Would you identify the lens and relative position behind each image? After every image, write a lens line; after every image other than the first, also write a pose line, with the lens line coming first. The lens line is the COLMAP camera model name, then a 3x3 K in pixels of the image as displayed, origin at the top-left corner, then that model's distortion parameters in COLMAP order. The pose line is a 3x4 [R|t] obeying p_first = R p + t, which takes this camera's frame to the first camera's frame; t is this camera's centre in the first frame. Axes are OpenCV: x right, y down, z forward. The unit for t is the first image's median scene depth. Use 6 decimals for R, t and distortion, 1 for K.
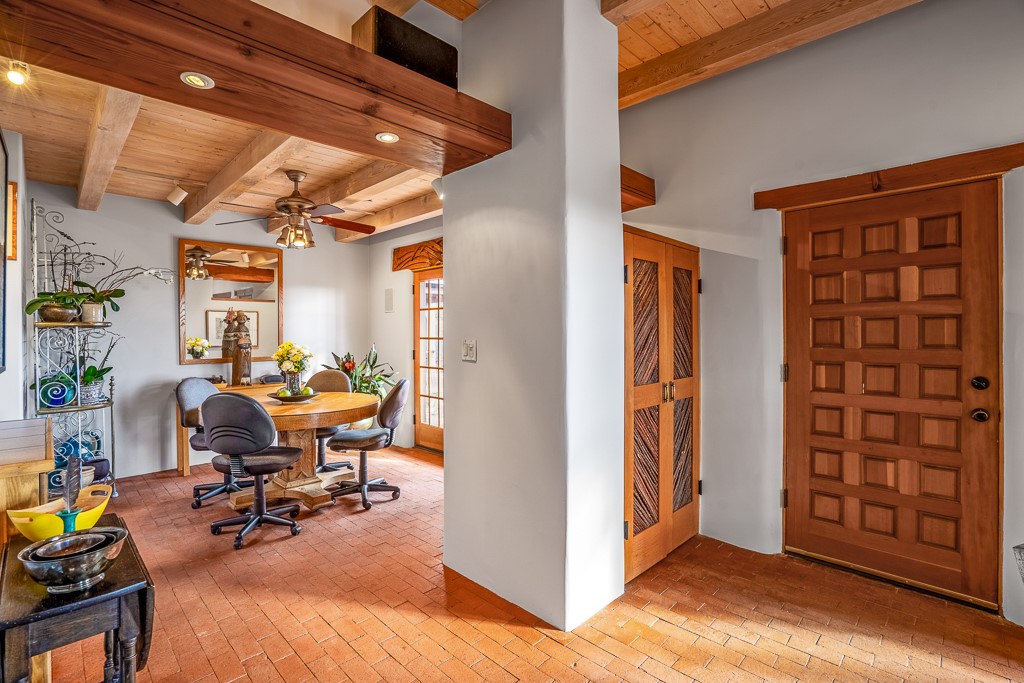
lens RADIAL K [[481.3, 0, 513.5], [0, 481.3, 335.7], [0, 0, 1]] dist [-0.004276, -0.000217]
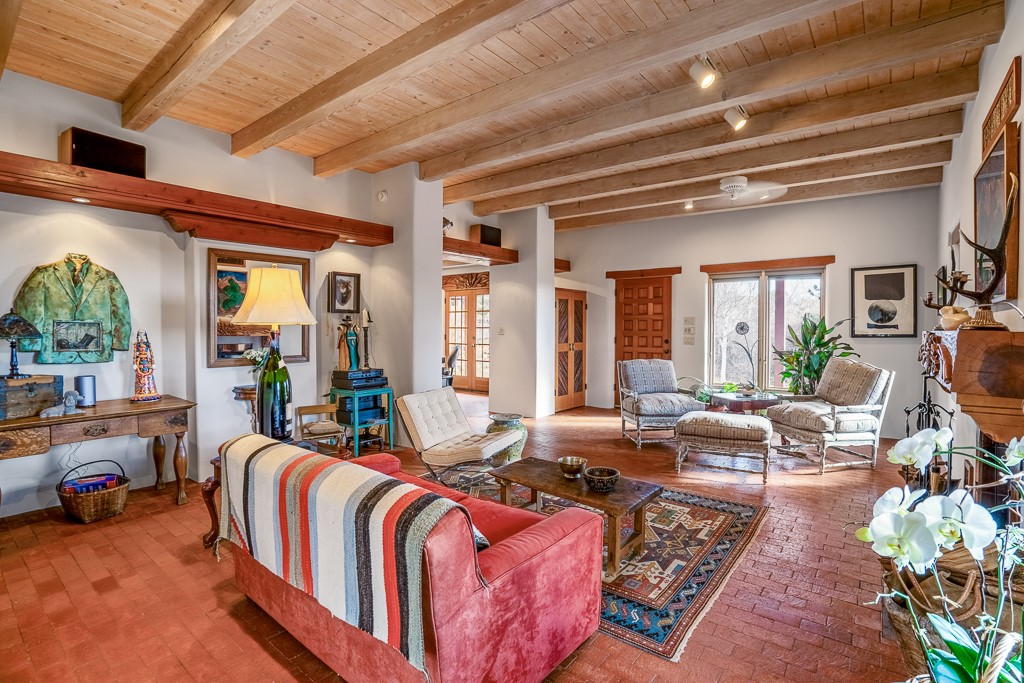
lens RADIAL K [[481.3, 0, 510.6], [0, 481.3, 336.3], [0, 0, 1]] dist [-0.004276, -0.000217]
pose [[0.994794, 0.006126, 0.101718, -0.311279], [-0.007340, 0.999906, 0.011562, 0.030634], [-0.101638, -0.012249, 0.994746, -1.742637]]
